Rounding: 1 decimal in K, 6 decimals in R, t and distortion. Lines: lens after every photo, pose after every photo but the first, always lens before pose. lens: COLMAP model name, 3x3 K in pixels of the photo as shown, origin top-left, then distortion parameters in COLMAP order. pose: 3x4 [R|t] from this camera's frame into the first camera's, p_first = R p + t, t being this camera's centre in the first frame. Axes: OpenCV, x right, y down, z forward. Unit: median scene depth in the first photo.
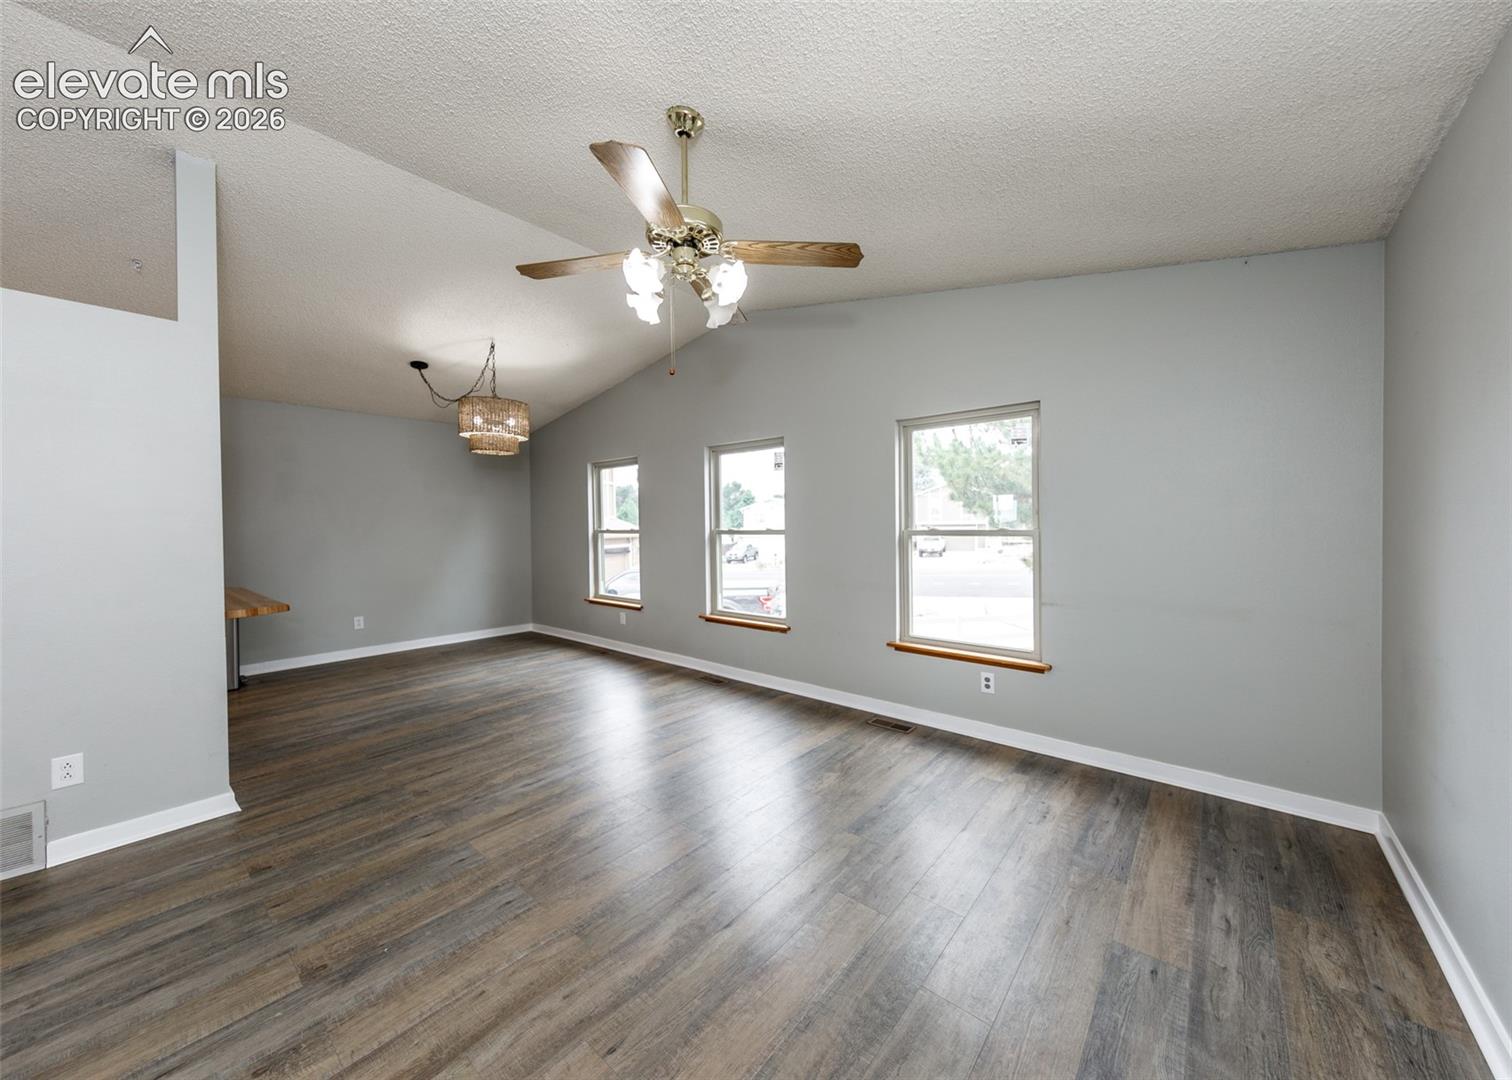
lens RADIAL K [[537.6, 0, 765.0], [0, 537.6, 528.3], [0, 0, 1]] dist [0.004391, -0.000200]
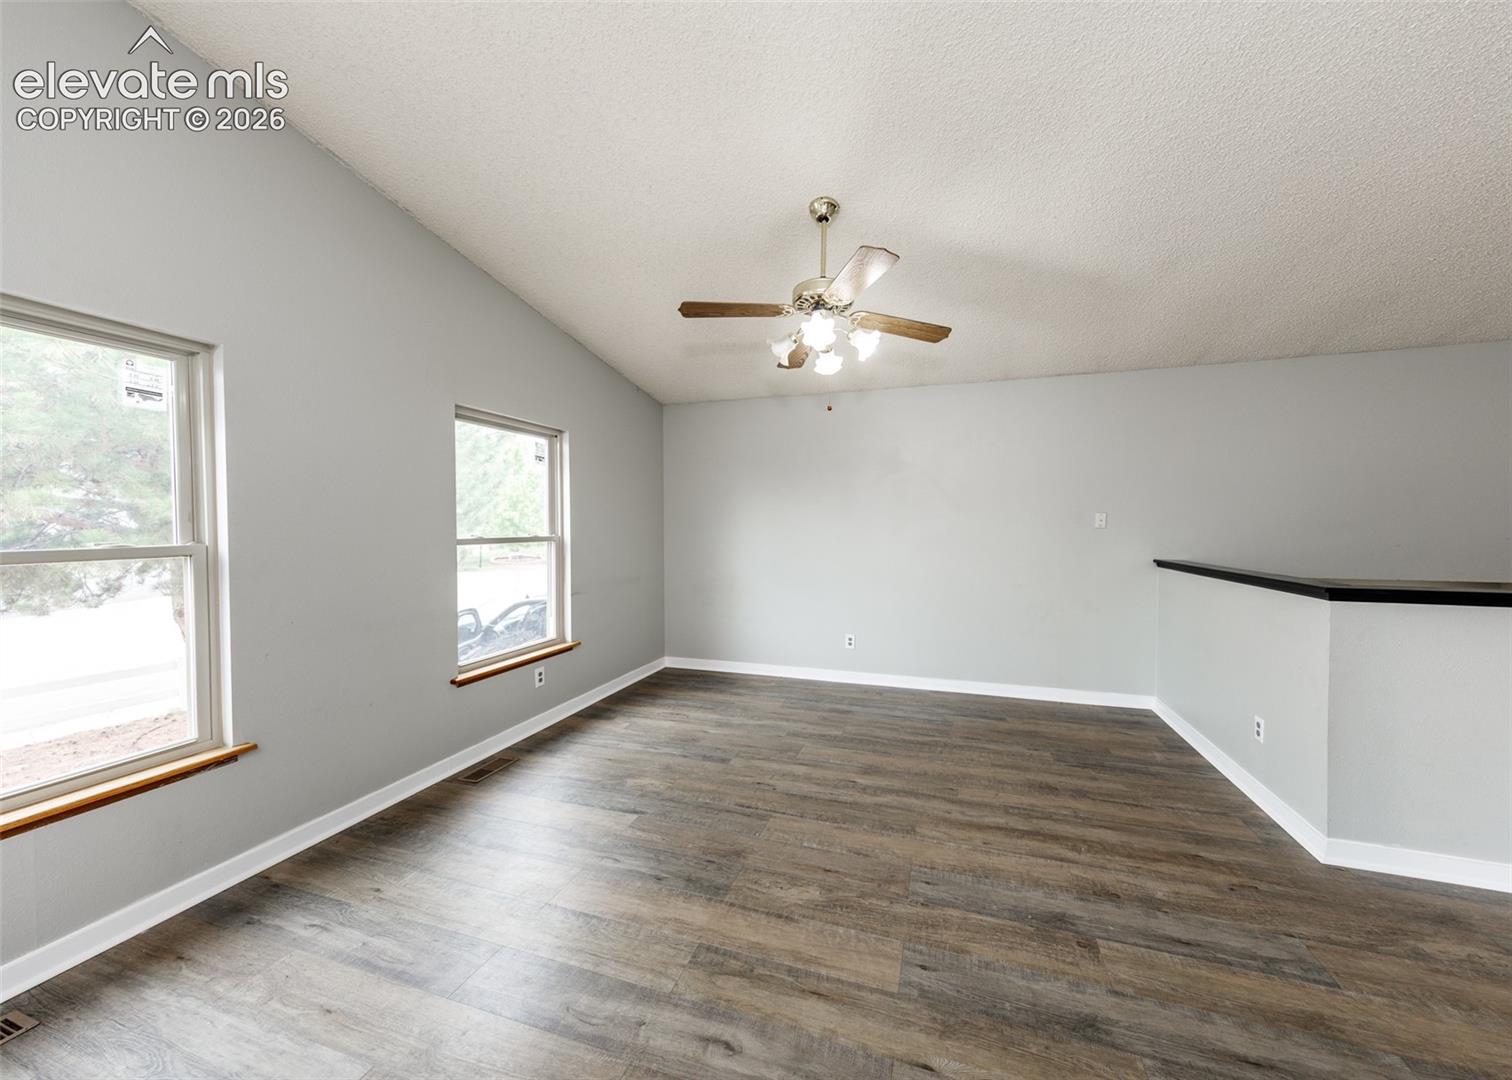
lens RADIAL K [[537.6, 0, 789.3], [0, 537.6, 537.3], [0, 0, 1]] dist [0.004391, -0.000200]
pose [[-0.393217, -0.014209, 0.919336, -0.905665], [0.011064, 0.999735, 0.020184, -0.010576], [-0.919379, 0.018108, -0.392956, 1.121578]]
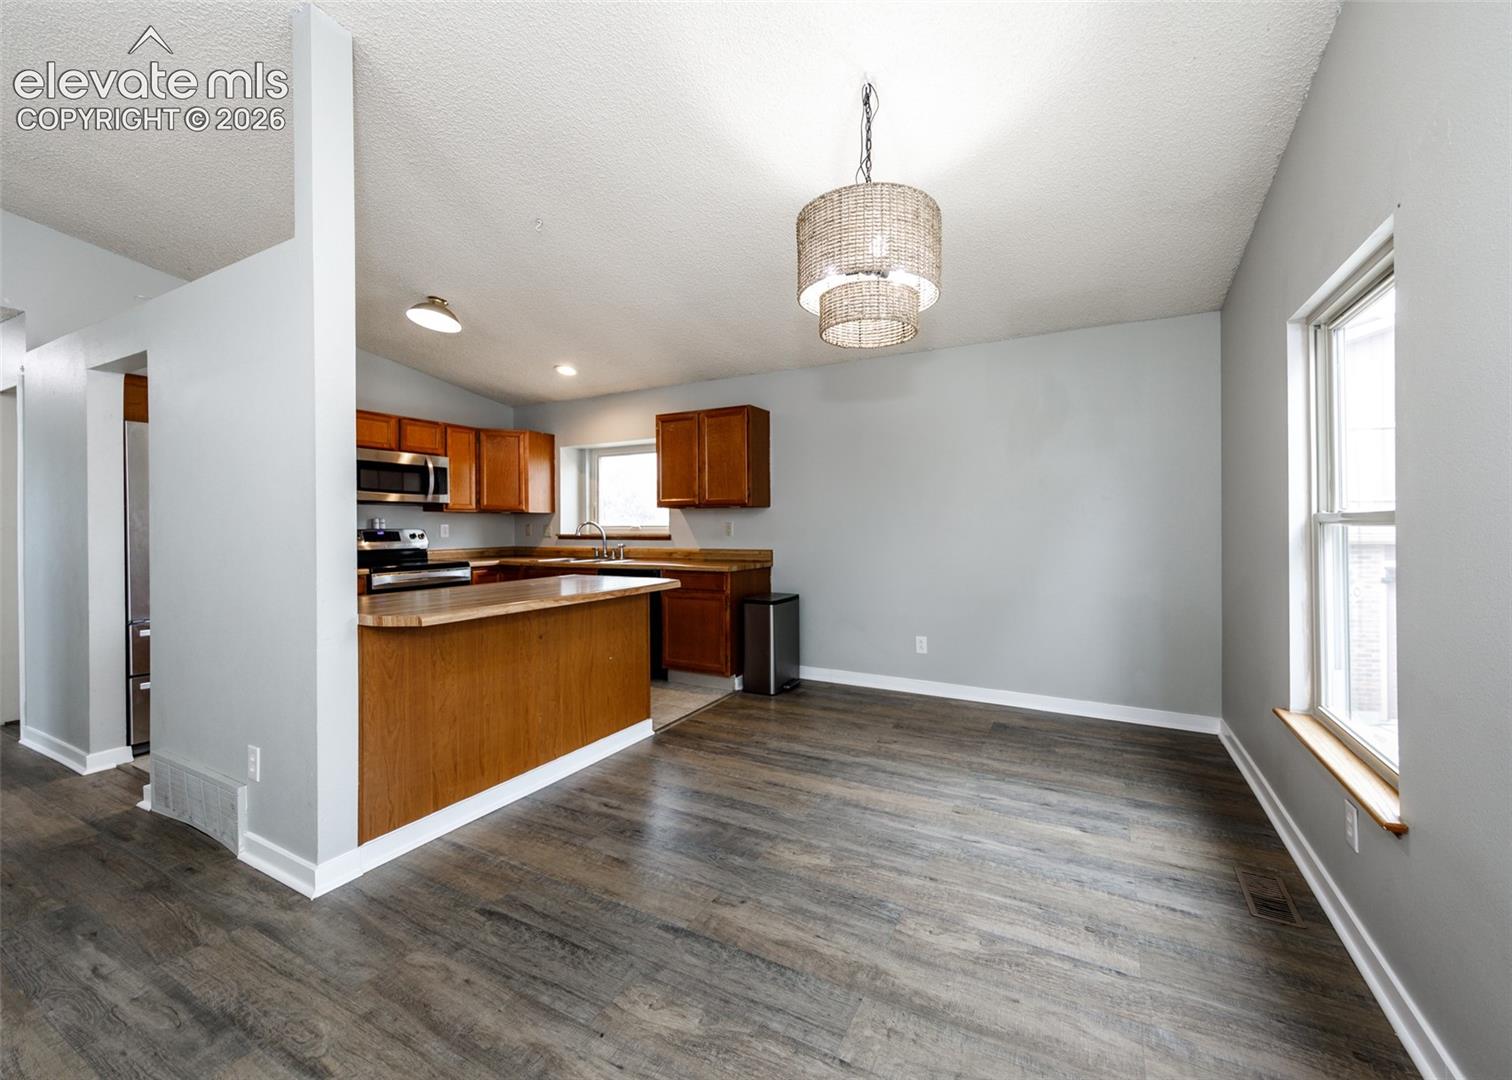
lens RADIAL K [[593.4, 0, 796.9], [0, 593.4, 520.9], [0, 0, 1]] dist [0.001502, 0.000039]
pose [[0.237623, 0.005932, -0.971339, -0.065547], [-0.006720, 0.999967, 0.004463, 0.019603], [0.971334, 0.005467, 0.237655, 1.313300]]
